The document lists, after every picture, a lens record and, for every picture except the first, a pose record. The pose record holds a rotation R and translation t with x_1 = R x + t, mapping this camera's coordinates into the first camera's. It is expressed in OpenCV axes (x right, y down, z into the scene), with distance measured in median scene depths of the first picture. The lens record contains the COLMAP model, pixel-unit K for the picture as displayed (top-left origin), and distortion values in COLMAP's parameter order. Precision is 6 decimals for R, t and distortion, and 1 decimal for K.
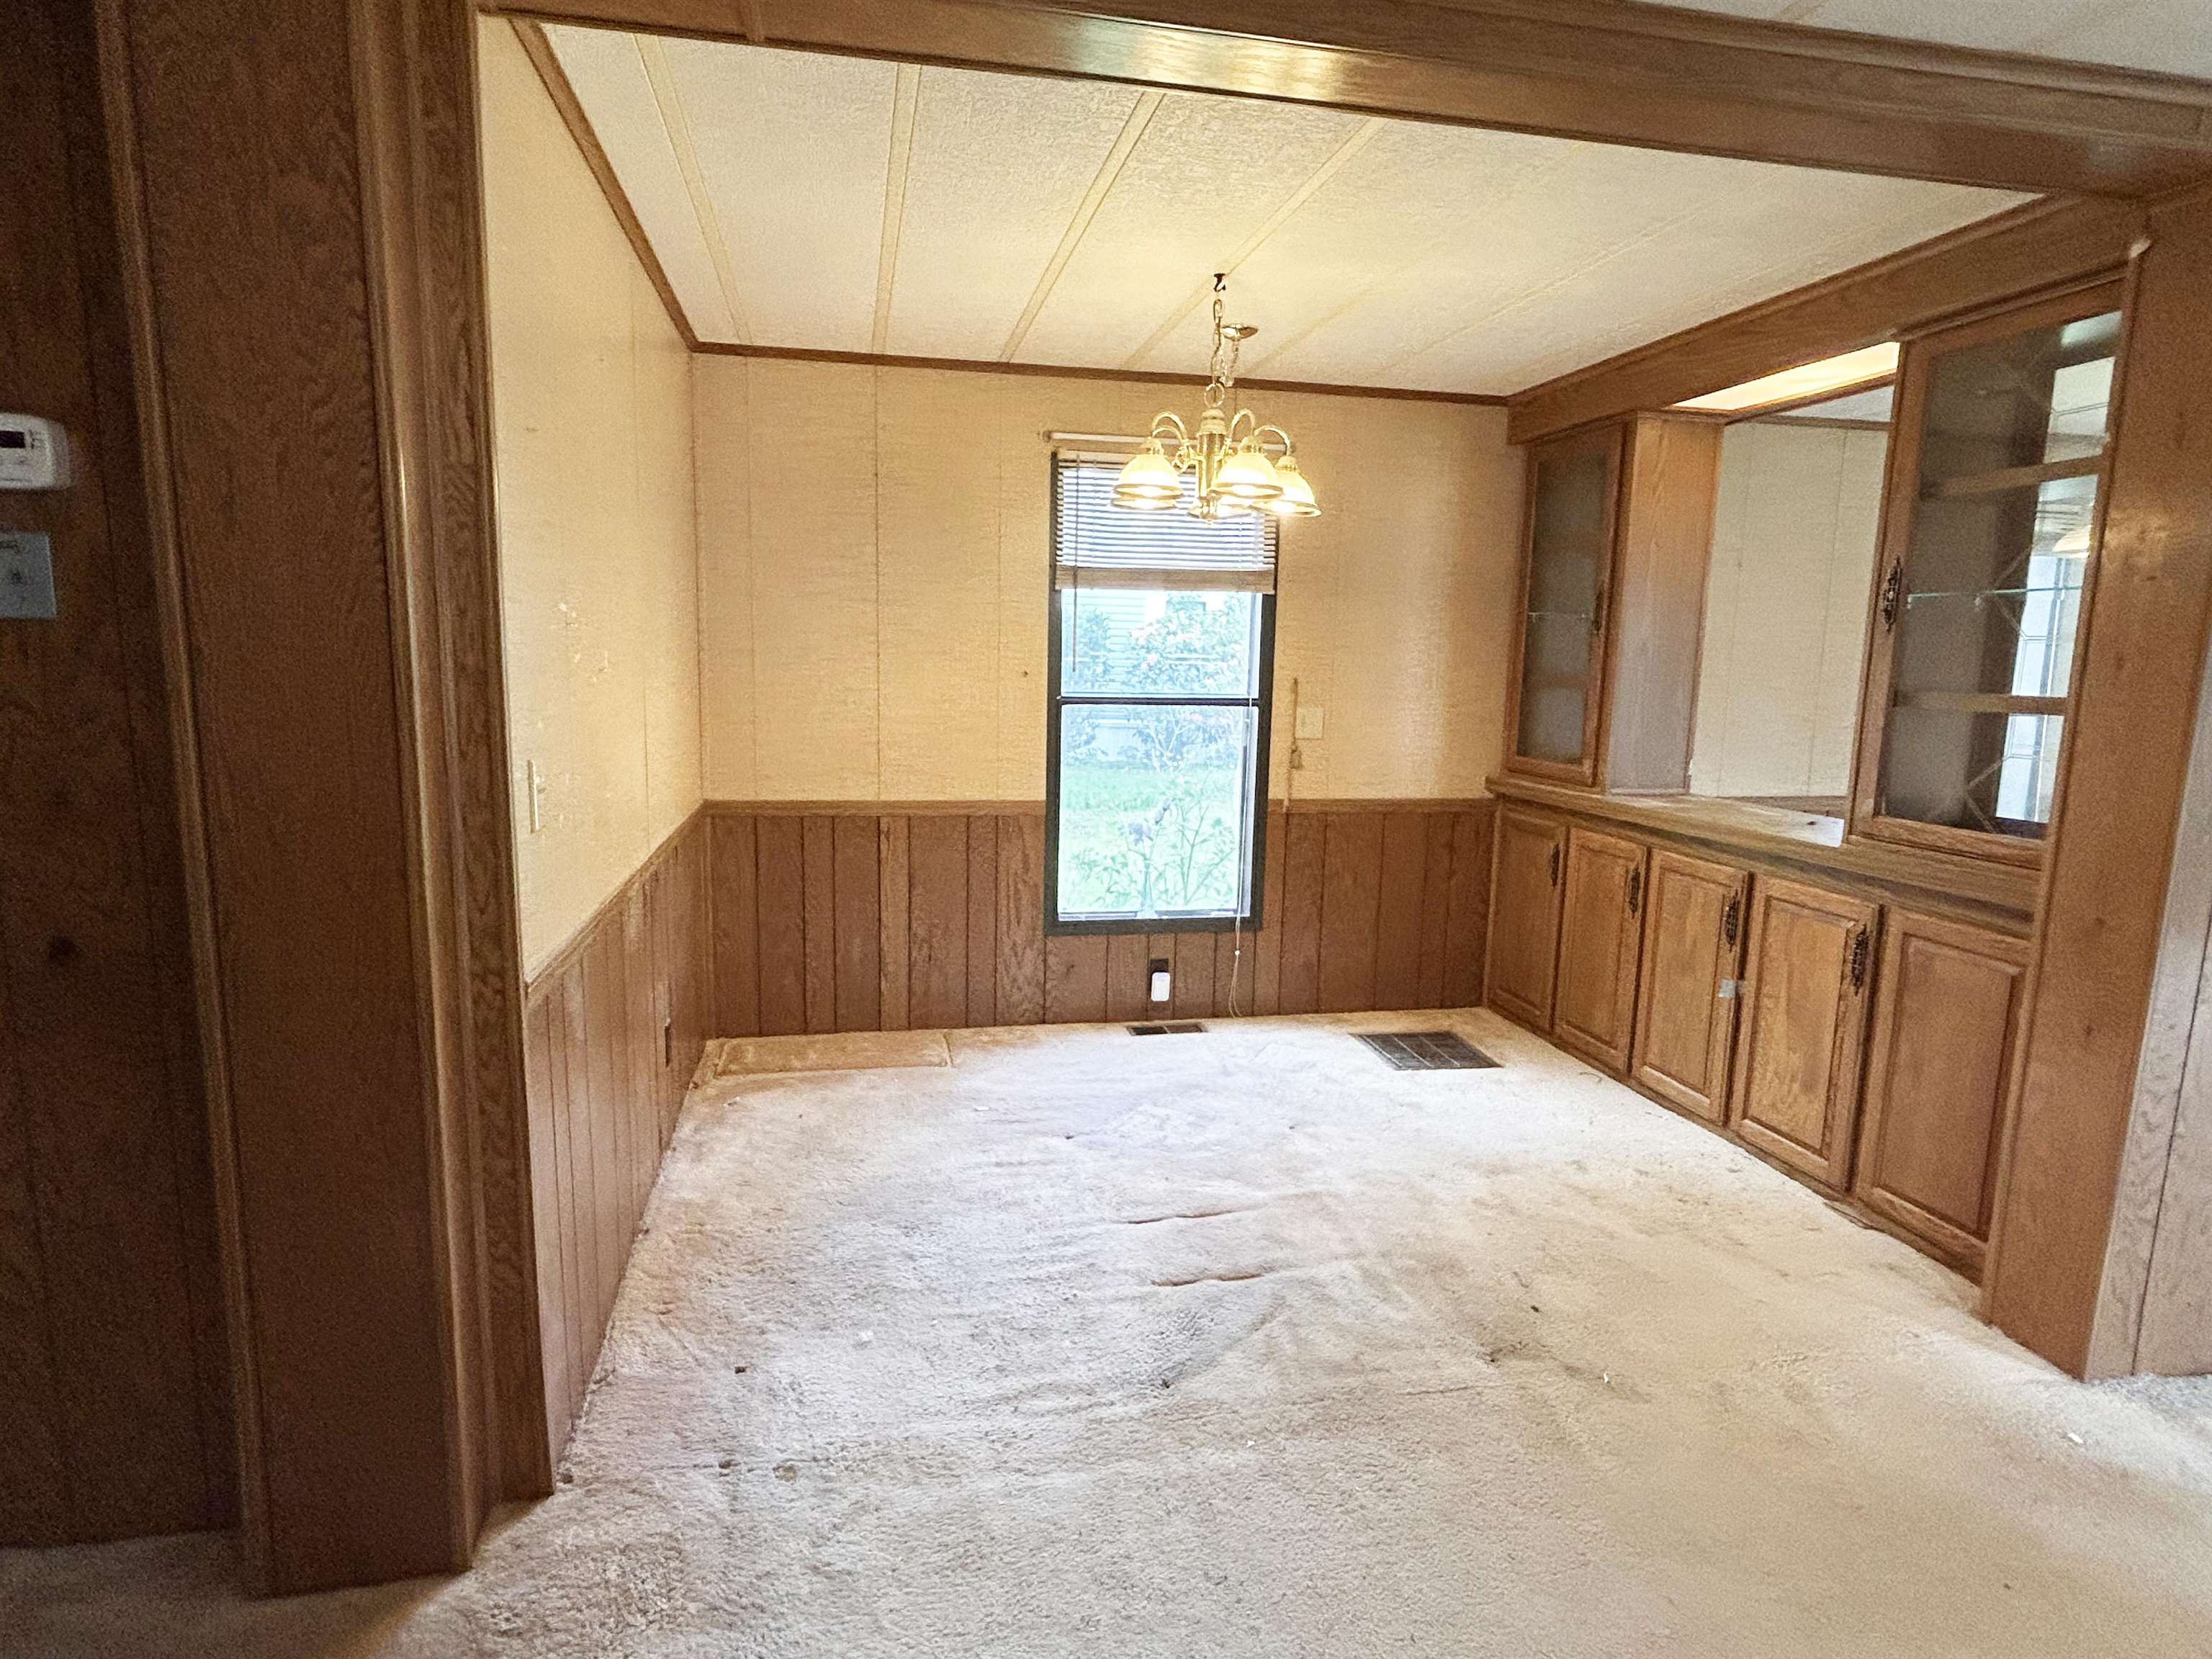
lens RADIAL K [[1157.5, 0, 1114.1], [0, 1157.5, 796.2], [0, 0, 1]] dist [0.000832, 0.000202]
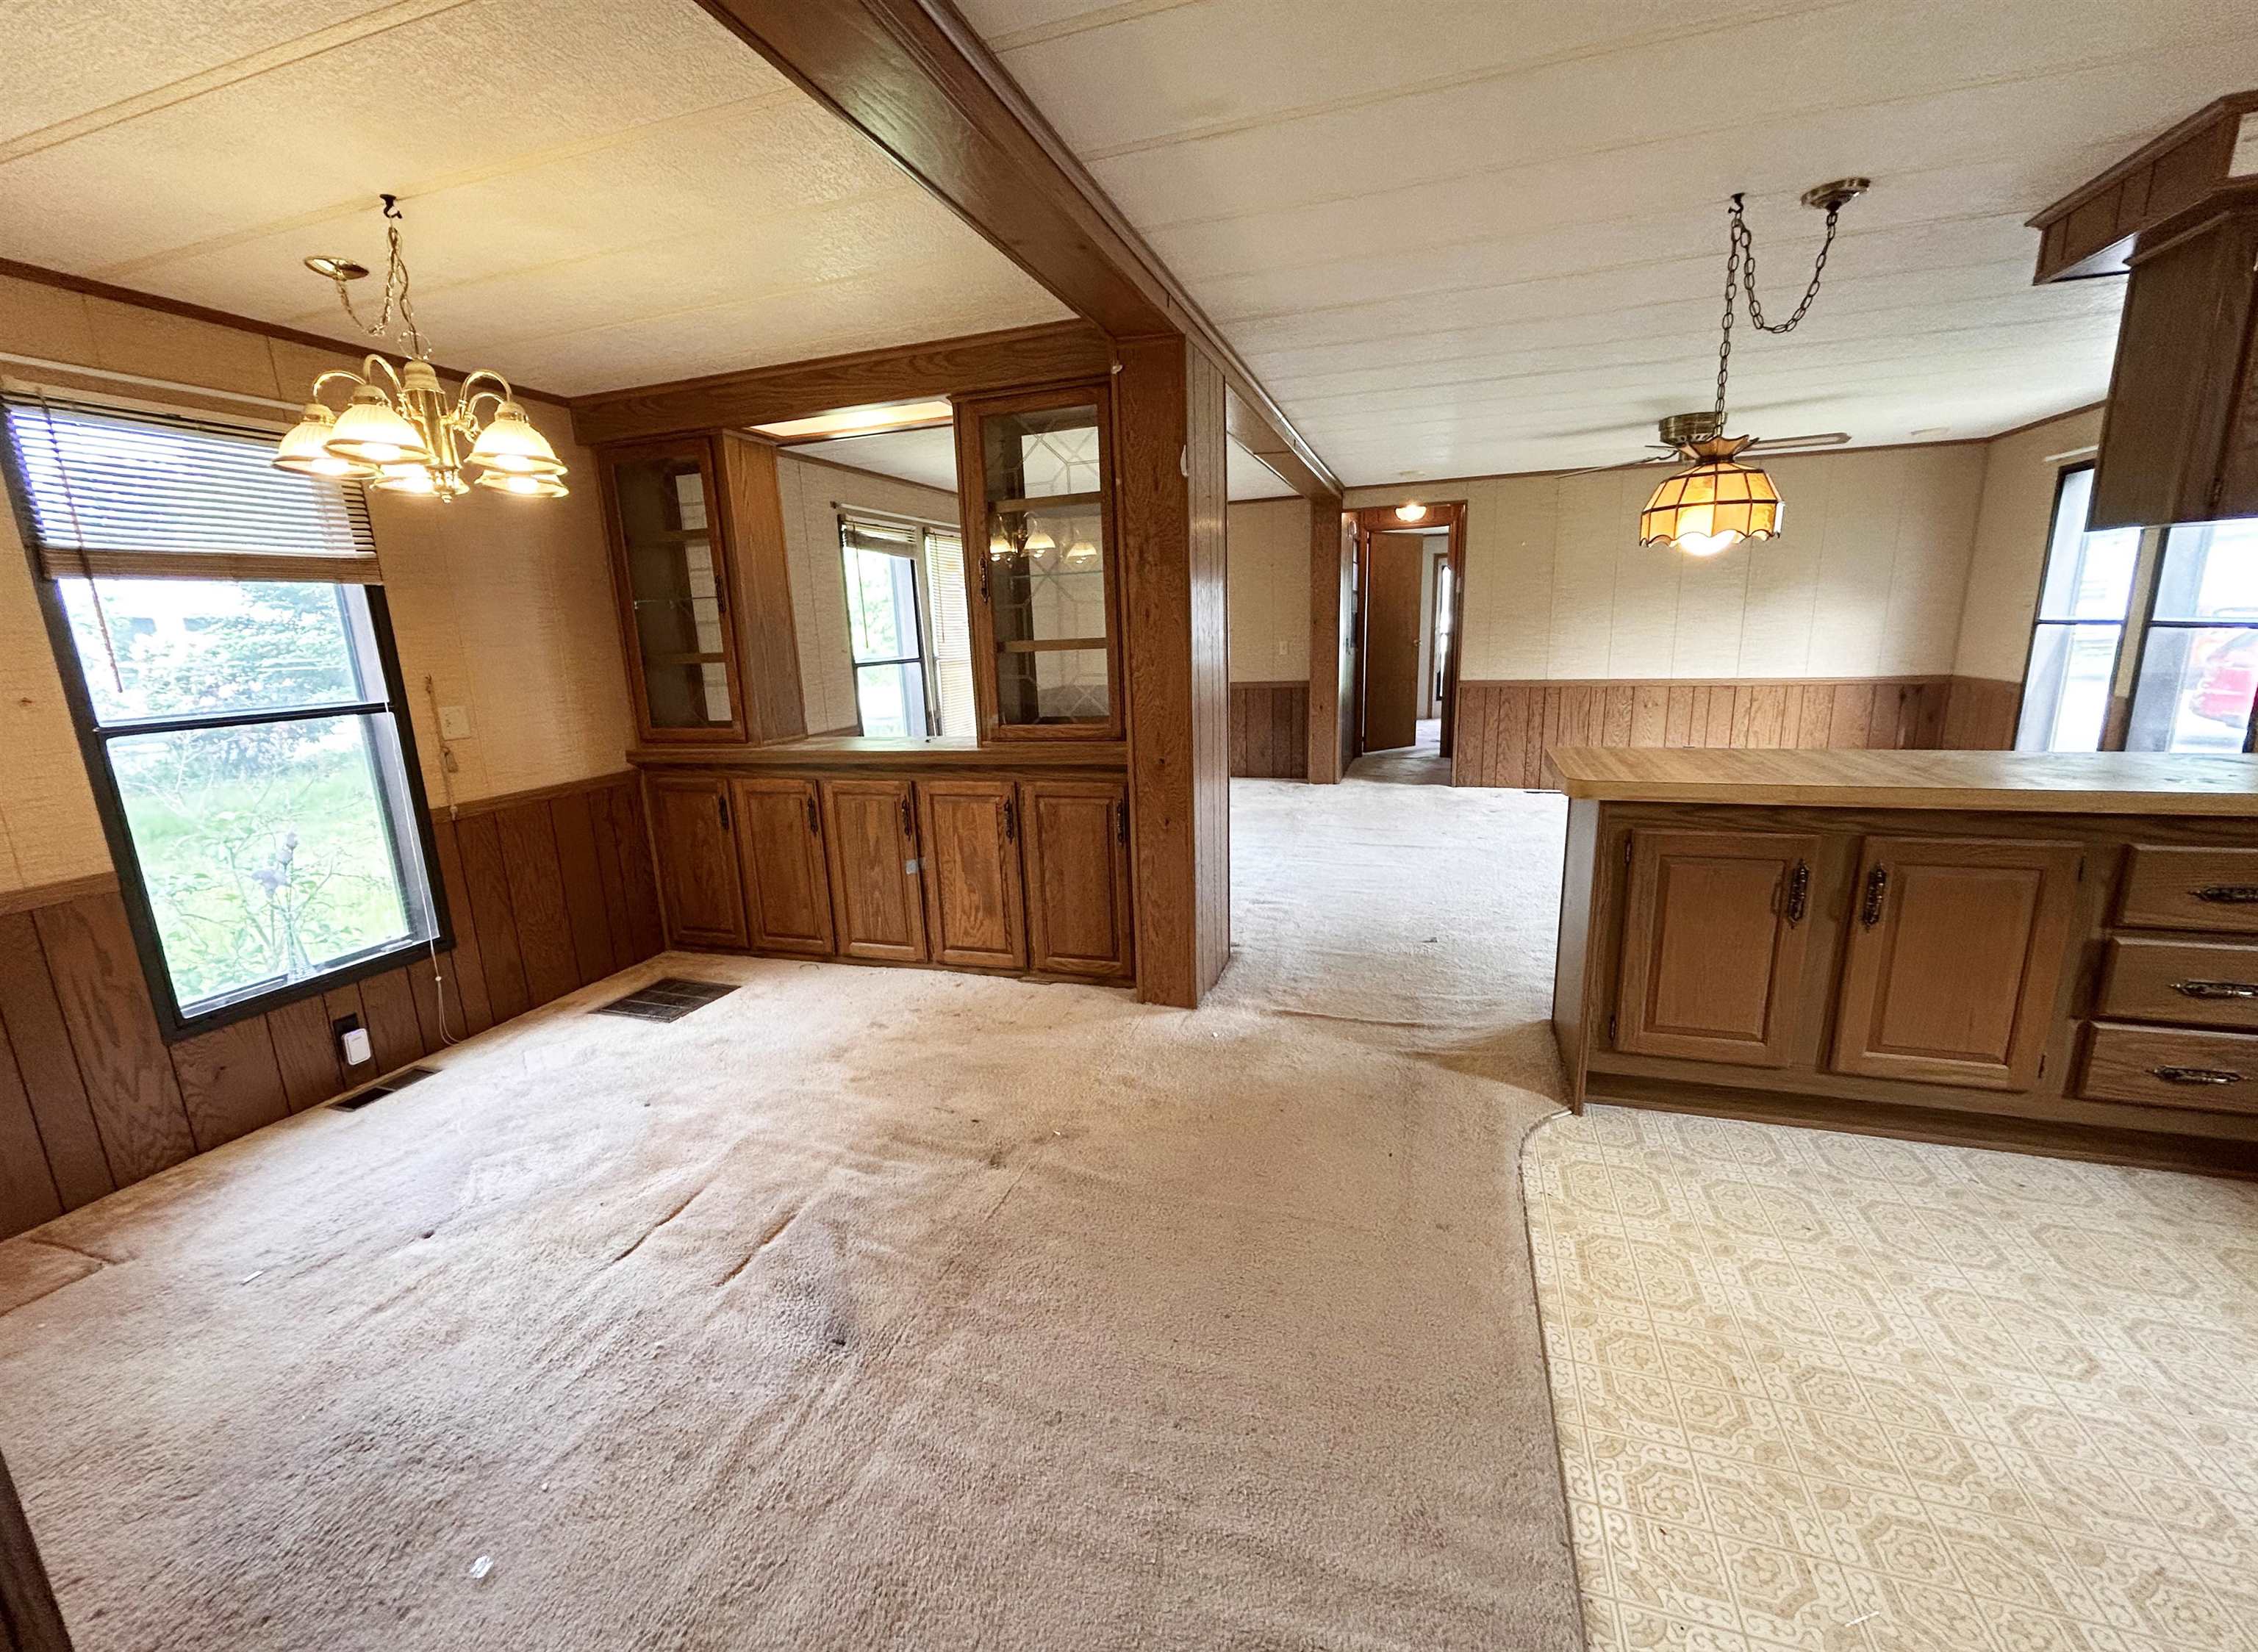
lens RADIAL K [[918.2, 0, 1113.0], [0, 918.2, 811.5], [0, 0, 1]] dist [-0.000734, 0.001272]
pose [[0.537662, -0.211859, 0.816110, -0.205858], [0.158732, 0.976044, 0.148803, -0.022007], [-0.828084, 0.049537, 0.558410, 0.161972]]
